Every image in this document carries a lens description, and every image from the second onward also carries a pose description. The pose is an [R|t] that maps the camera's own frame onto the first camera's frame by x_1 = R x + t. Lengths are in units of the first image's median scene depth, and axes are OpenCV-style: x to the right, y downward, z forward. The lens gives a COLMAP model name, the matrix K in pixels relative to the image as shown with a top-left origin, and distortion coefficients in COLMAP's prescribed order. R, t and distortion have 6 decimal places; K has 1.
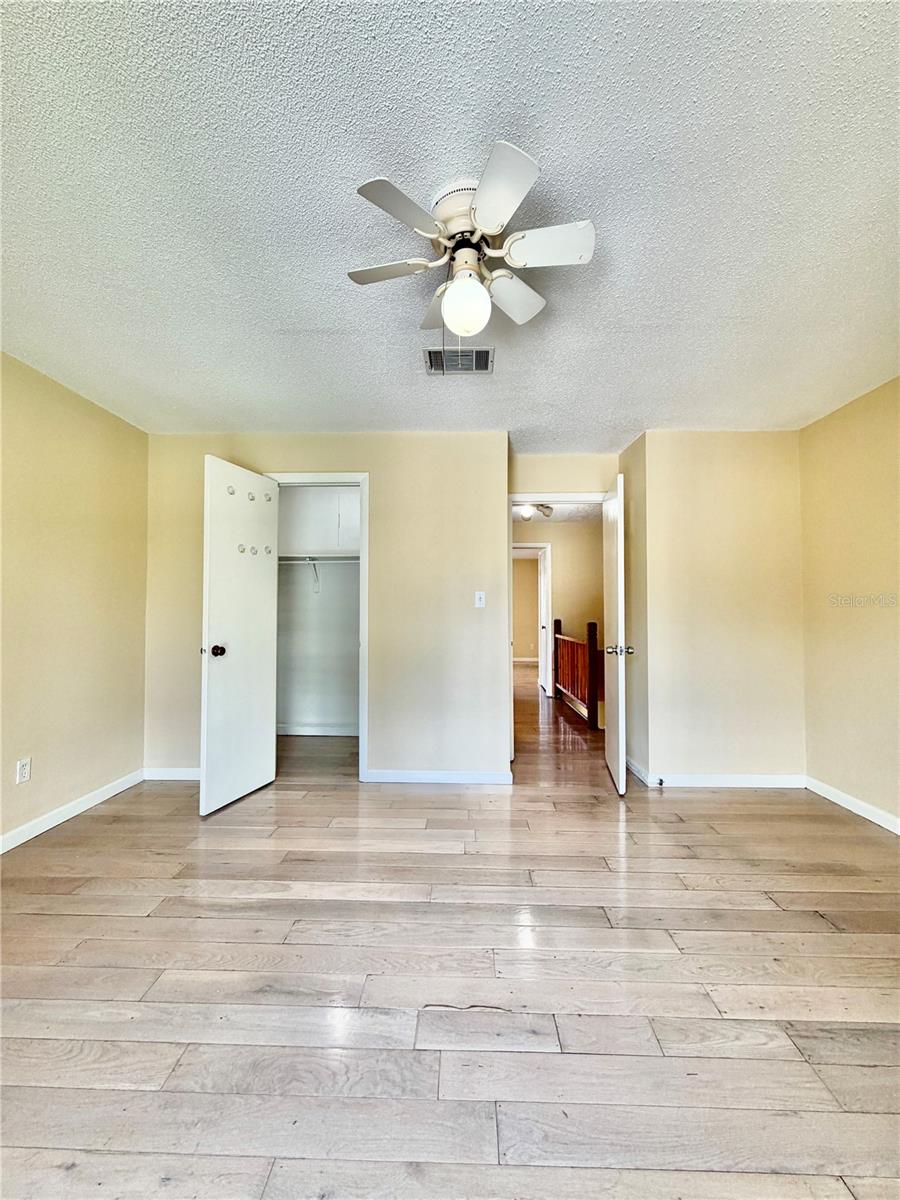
lens RADIAL K [[477.6, 0, 459.0], [0, 477.6, 607.4], [0, 0, 1]] dist [-0.000871, 0.000293]
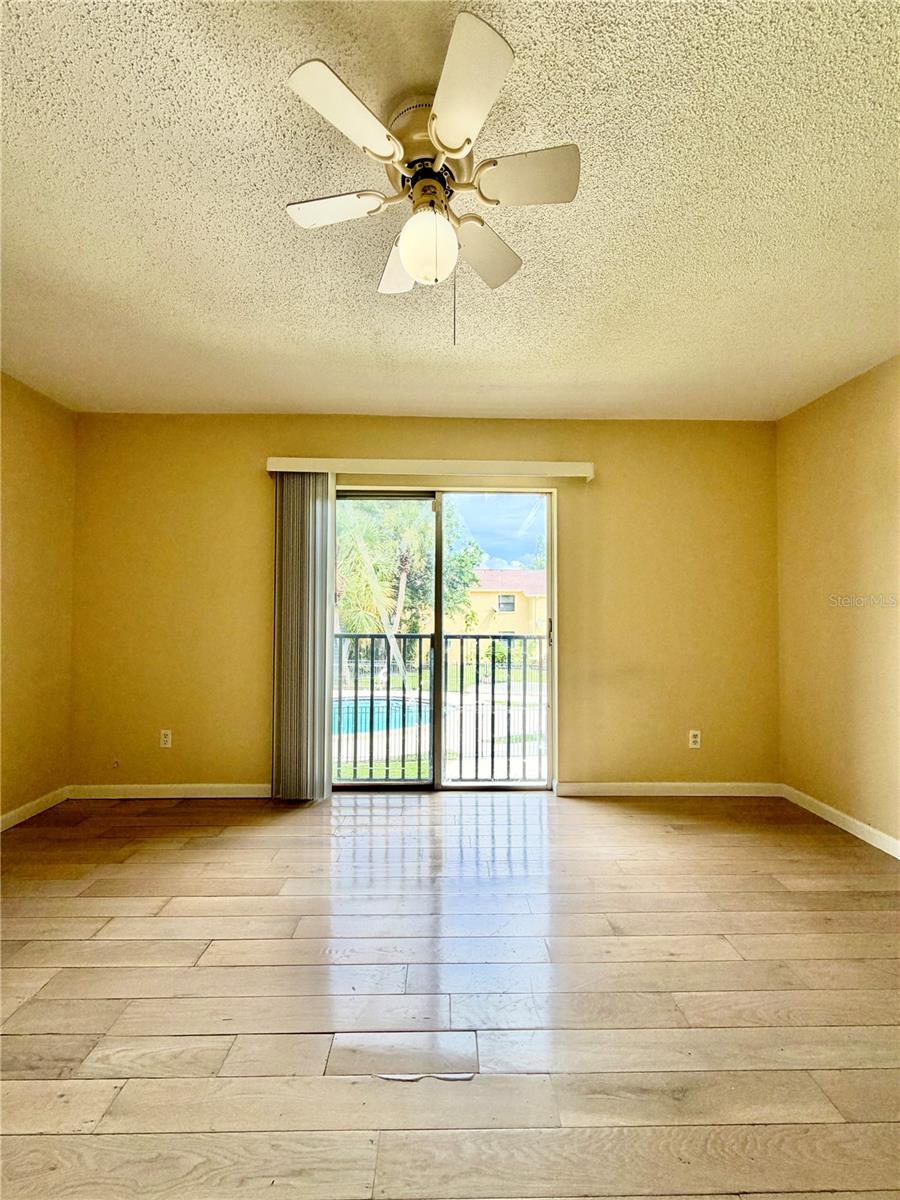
lens RADIAL K [[477.6, 0, 449.2], [0, 477.6, 603.2], [0, 0, 1]] dist [-0.000871, 0.000293]
pose [[-0.999691, -0.005523, -0.024250, -0.005145], [-0.004986, 0.999742, -0.022142, 0.009369], [0.024366, -0.022015, -0.999461, 1.712616]]
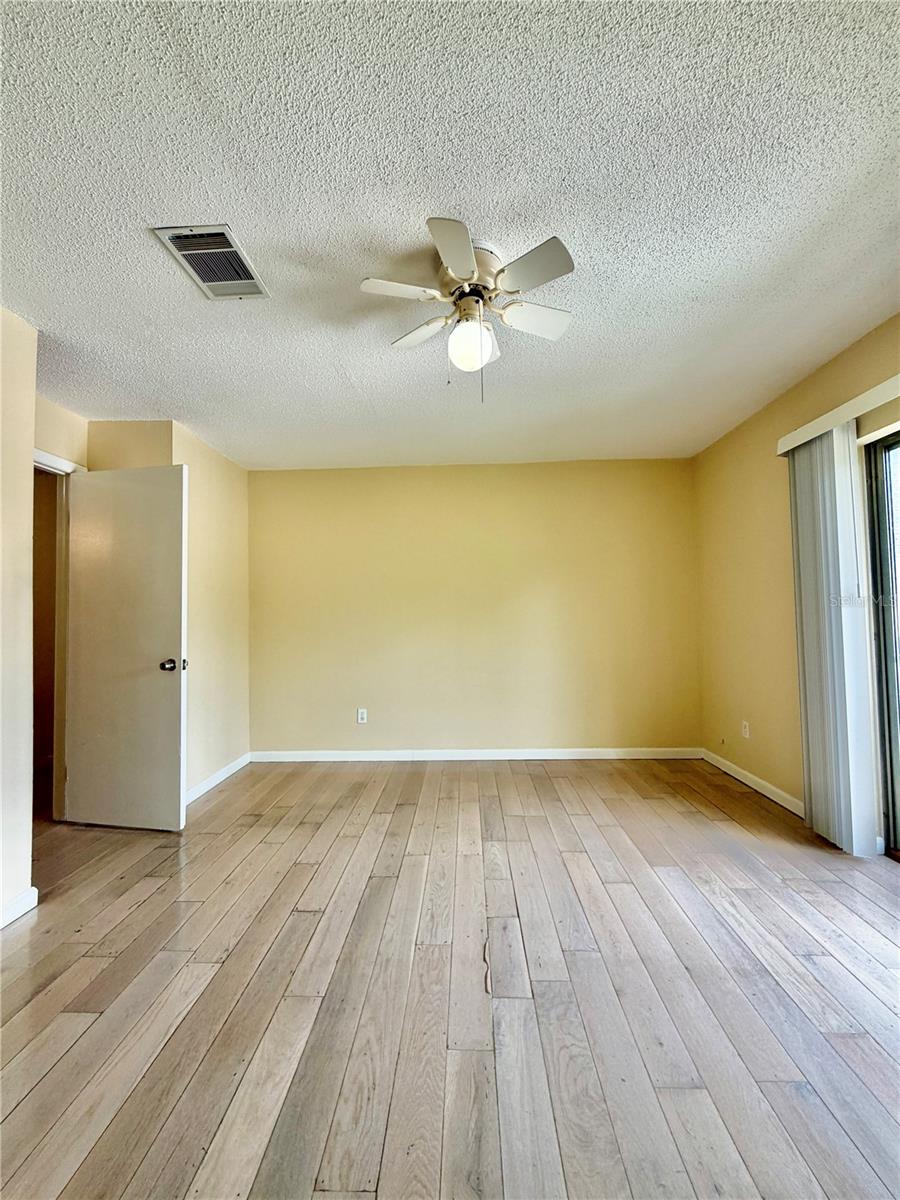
lens RADIAL K [[477.6, 0, 449.1], [0, 477.6, 600.1], [0, 0, 1]] dist [-0.000871, 0.000293]
pose [[0.020256, 0.030203, 0.999339, -1.044429], [0.009813, 0.999489, -0.030407, 0.010493], [-0.999747, 0.010423, 0.019949, 0.967439]]
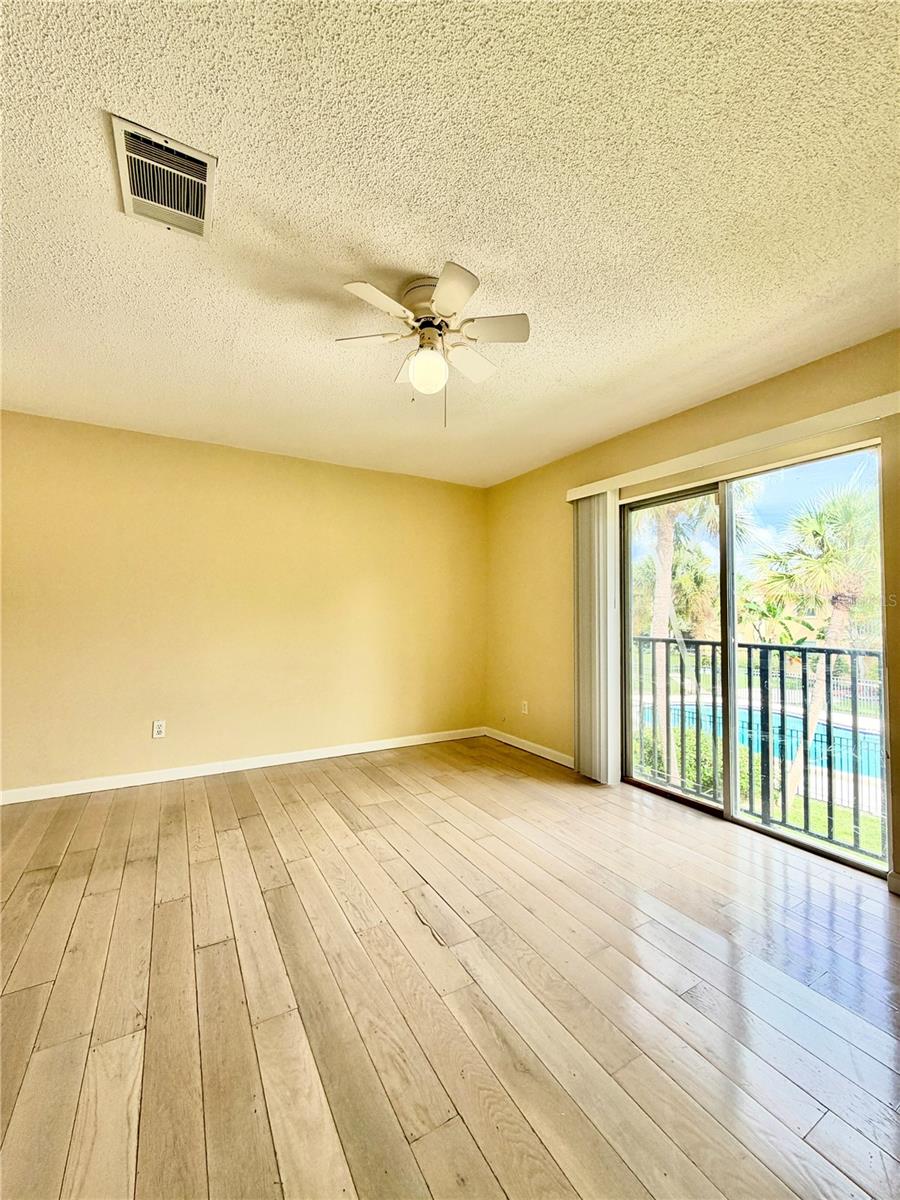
lens RADIAL K [[477.6, 0, 449.0], [0, 477.6, 600.3], [0, 0, 1]] dist [-0.000871, 0.000293]
pose [[-0.510748, 0.019999, 0.859498, -1.024523], [-0.014567, 0.999385, -0.031910, 0.013773], [-0.859607, -0.028818, -0.510143, 1.484237]]
